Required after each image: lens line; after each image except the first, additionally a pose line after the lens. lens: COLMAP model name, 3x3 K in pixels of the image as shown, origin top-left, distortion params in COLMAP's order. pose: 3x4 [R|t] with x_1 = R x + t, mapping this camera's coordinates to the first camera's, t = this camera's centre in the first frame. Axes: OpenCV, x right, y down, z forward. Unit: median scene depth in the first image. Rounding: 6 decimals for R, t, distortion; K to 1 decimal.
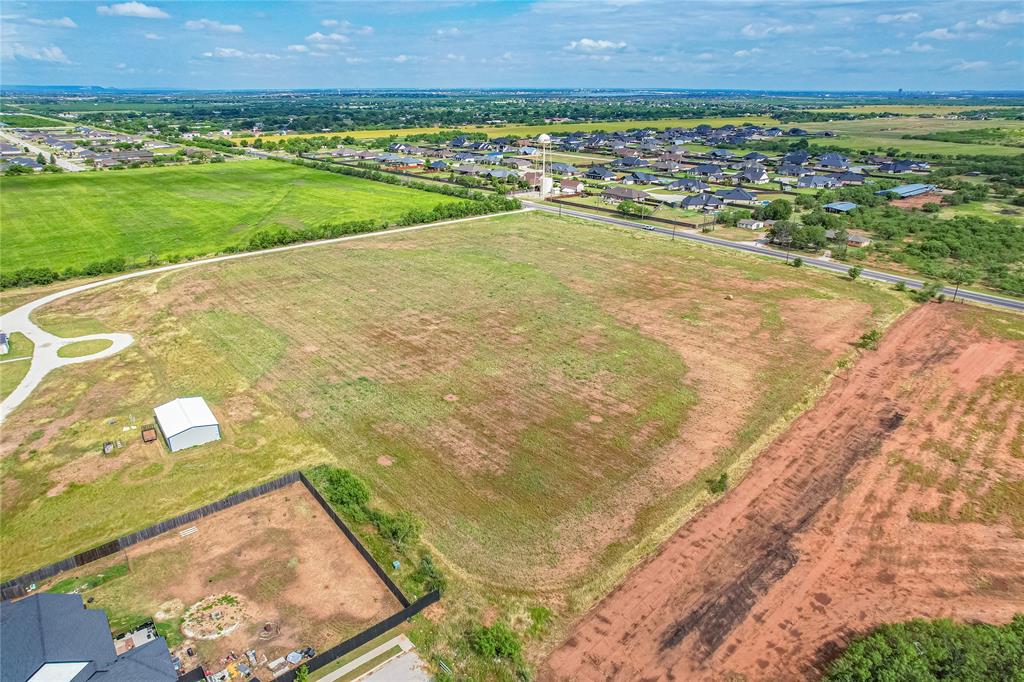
lens RADIAL K [[654.2, 0, 517.1], [0, 654.2, 348.7], [0, 0, 1]] dist [-0.080095, 0.073776]
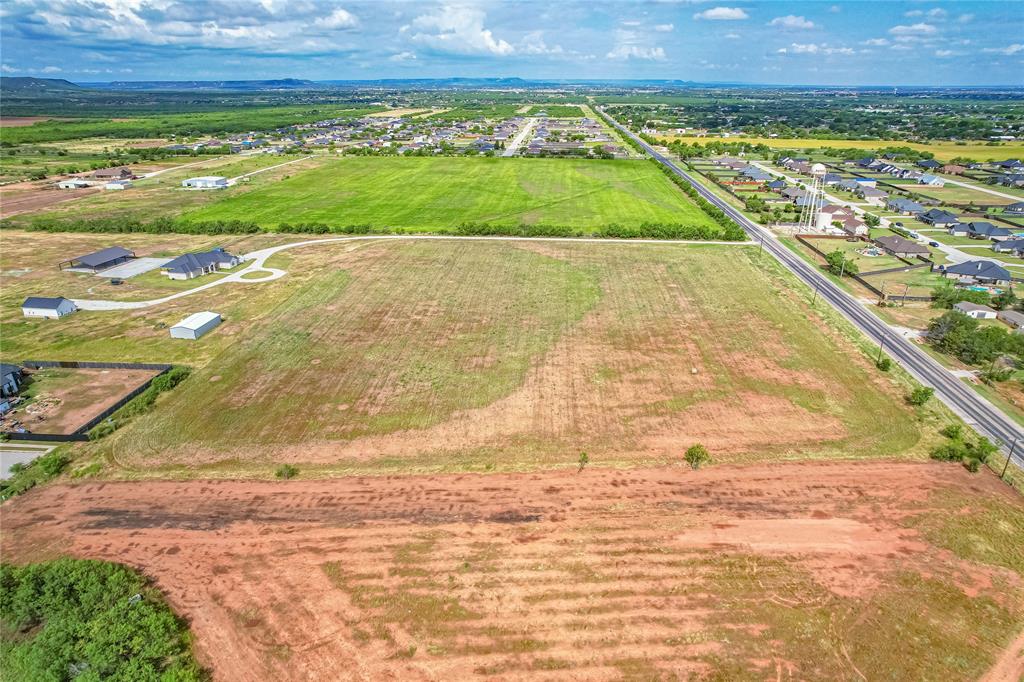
lens RADIAL K [[654.2, 0, 517.1], [0, 654.2, 348.7], [0, 0, 1]] dist [-0.080095, 0.073776]
pose [[0.711314, 0.269758, -0.649048, 0.657456], [-0.265575, 0.958116, 0.107160, -0.126656], [0.650771, 0.096146, 0.753162, 0.166696]]
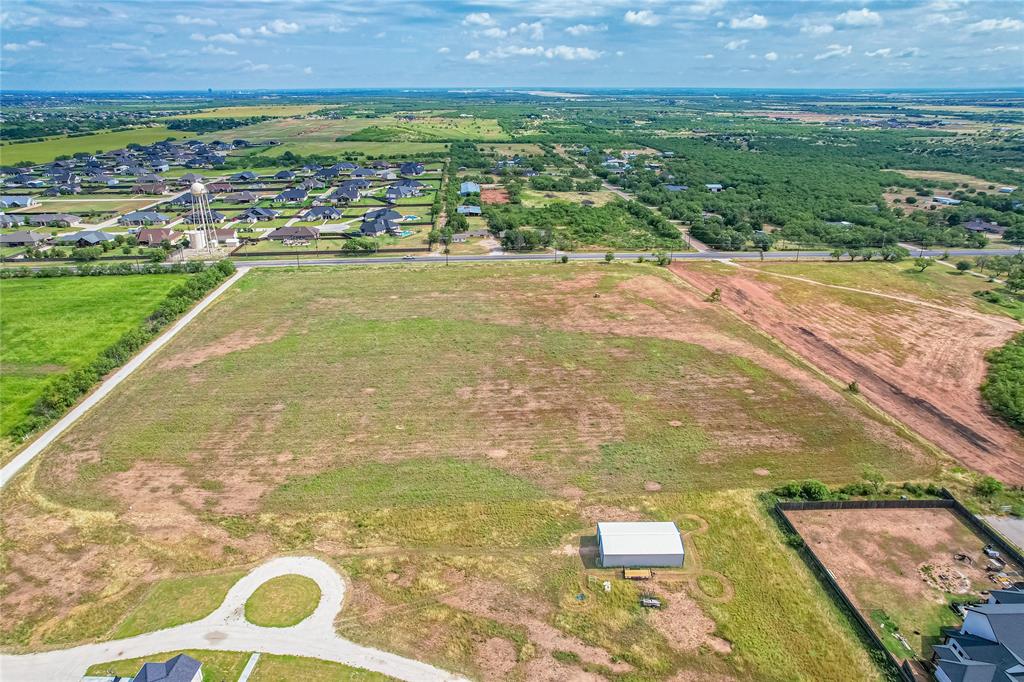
lens RADIAL K [[654.2, 0, 517.1], [0, 654.2, 348.7], [0, 0, 1]] dist [-0.080095, 0.073776]
pose [[0.590969, -0.306335, 0.746267, -0.703278], [0.305240, 0.941226, 0.144644, -0.197513], [-0.746716, 0.142310, 0.649741, 0.265788]]
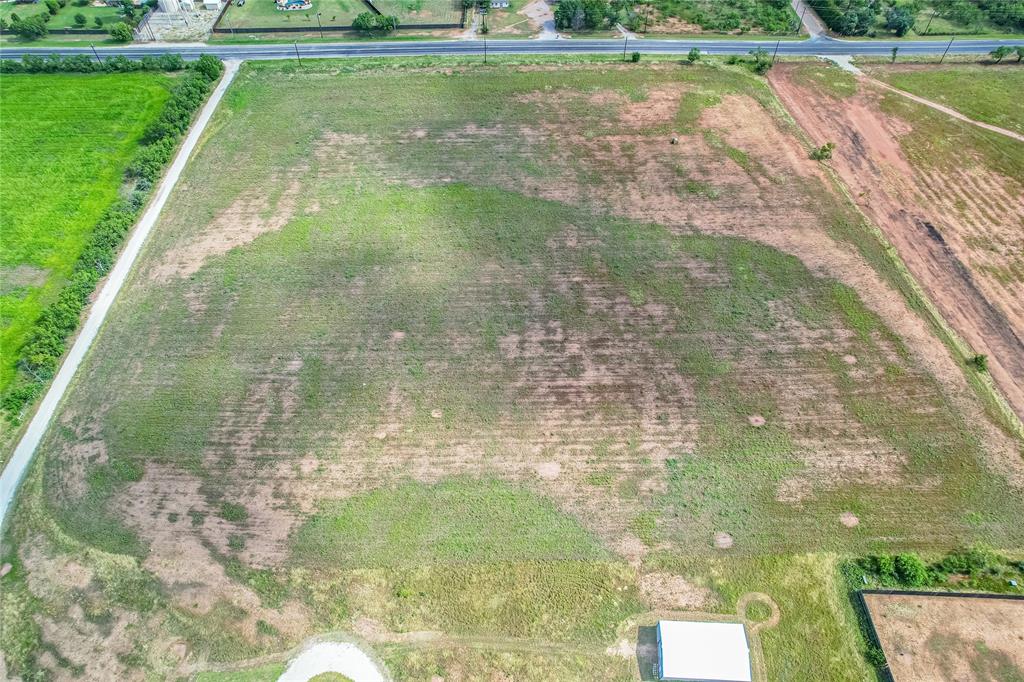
lens RADIAL K [[654.2, 0, 517.1], [0, 654.2, 348.7], [0, 0, 1]] dist [-0.080095, 0.073776]
pose [[0.638700, -0.595722, 0.487008, -0.481537], [0.290953, 0.772914, 0.563871, -0.434432], [-0.712326, -0.218448, 0.666987, 0.387483]]
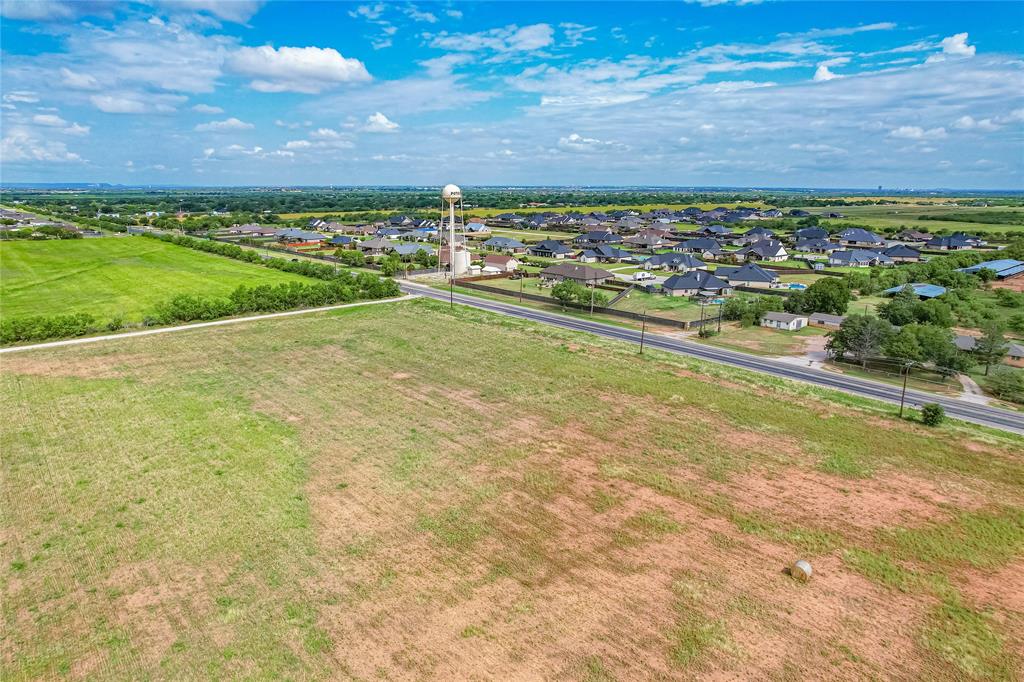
lens RADIAL K [[654.2, 0, 517.1], [0, 654.2, 348.7], [0, 0, 1]] dist [-0.080095, 0.073776]
pose [[0.999971, -0.000077, 0.007640, 0.176475], [0.001131, 0.990417, -0.138104, -0.128221], [-0.007556, 0.138108, 0.990388, 0.631798]]
